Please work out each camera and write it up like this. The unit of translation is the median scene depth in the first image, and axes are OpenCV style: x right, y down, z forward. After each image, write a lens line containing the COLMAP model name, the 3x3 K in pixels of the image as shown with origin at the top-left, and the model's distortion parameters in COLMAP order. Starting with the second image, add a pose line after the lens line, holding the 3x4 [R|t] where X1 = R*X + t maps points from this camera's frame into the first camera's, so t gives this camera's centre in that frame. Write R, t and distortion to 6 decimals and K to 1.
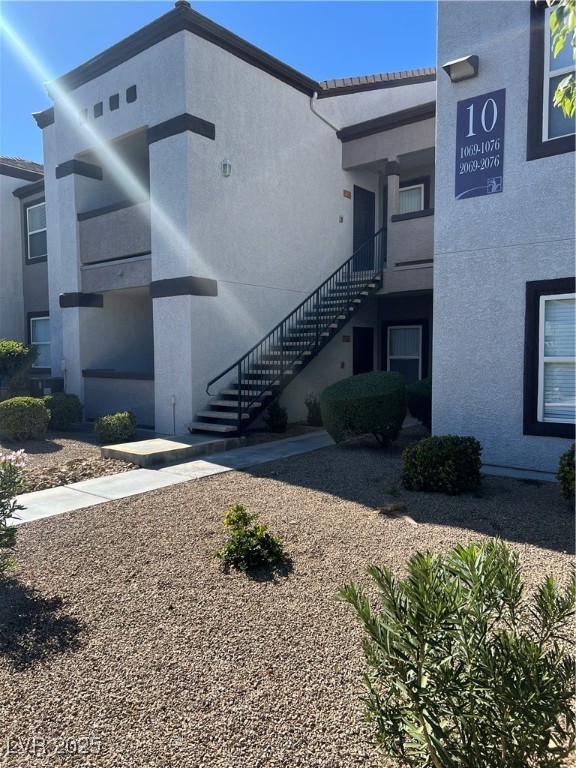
lens RADIAL K [[569.8, 0, 288.8], [0, 569.8, 382.7], [0, 0, 1]] dist [-0.002439, -0.002763]
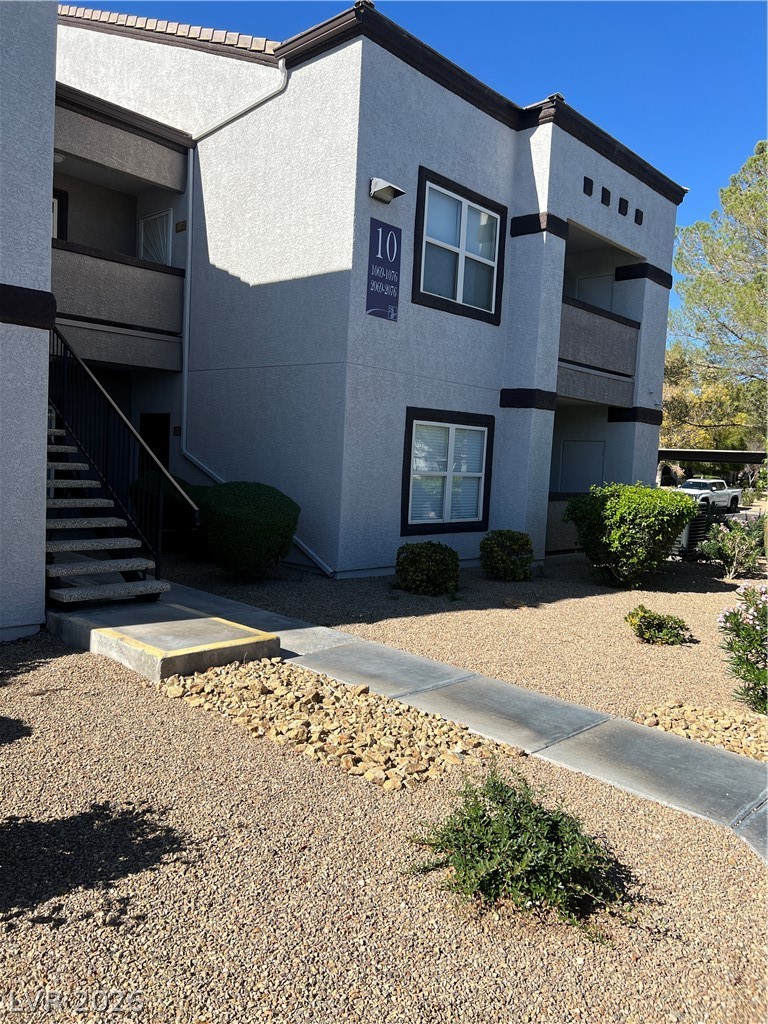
lens RADIAL K [[759.8, 0, 385.3], [0, 759.8, 515.2], [0, 0, 1]] dist [-0.002439, -0.002763]
pose [[0.054983, -0.063656, 0.996456, -1.142886], [0.000969, 0.997969, 0.063699, -0.052698], [-0.998487, -0.002537, 0.054933, 0.948850]]
